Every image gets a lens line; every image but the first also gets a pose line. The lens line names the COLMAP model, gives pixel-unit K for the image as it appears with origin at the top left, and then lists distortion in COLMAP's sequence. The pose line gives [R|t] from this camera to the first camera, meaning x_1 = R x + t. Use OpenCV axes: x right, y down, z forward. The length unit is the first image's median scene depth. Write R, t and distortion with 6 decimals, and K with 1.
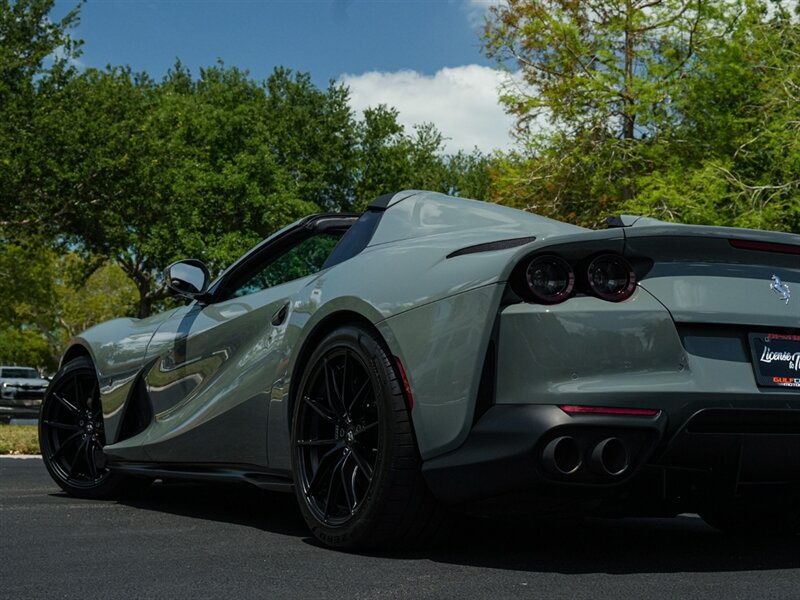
lens RADIAL K [[1442.9, 0, 426.2], [0, 1442.9, 299.1], [0, 0, 1]] dist [0.000348, -0.056107]
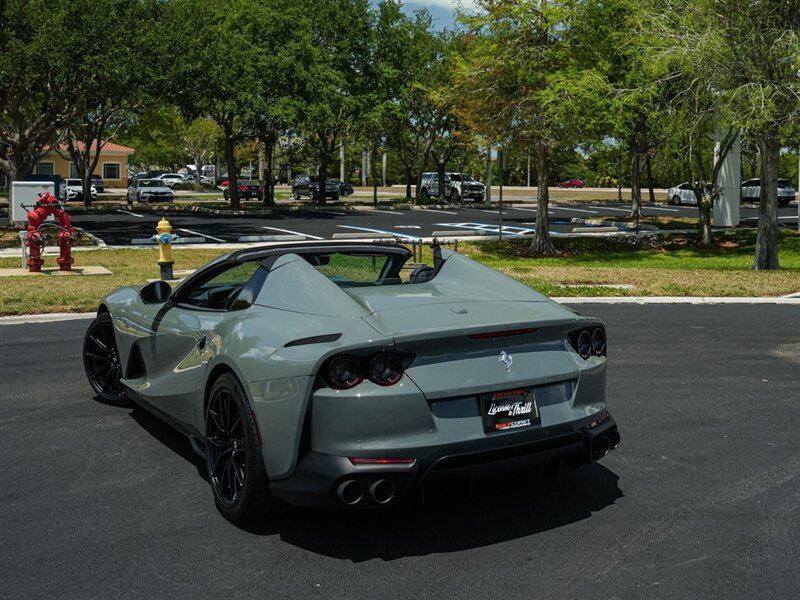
lens RADIAL K [[961.9, 0, 471.7], [0, 961.9, 209.6], [0, 0, 1]] dist [-0.014992, -0.015113]
pose [[0.999621, -0.013515, 0.023967, 0.180581], [0.010500, 0.992508, 0.121731, -0.279576], [-0.025433, -0.121433, 0.992274, 0.010111]]
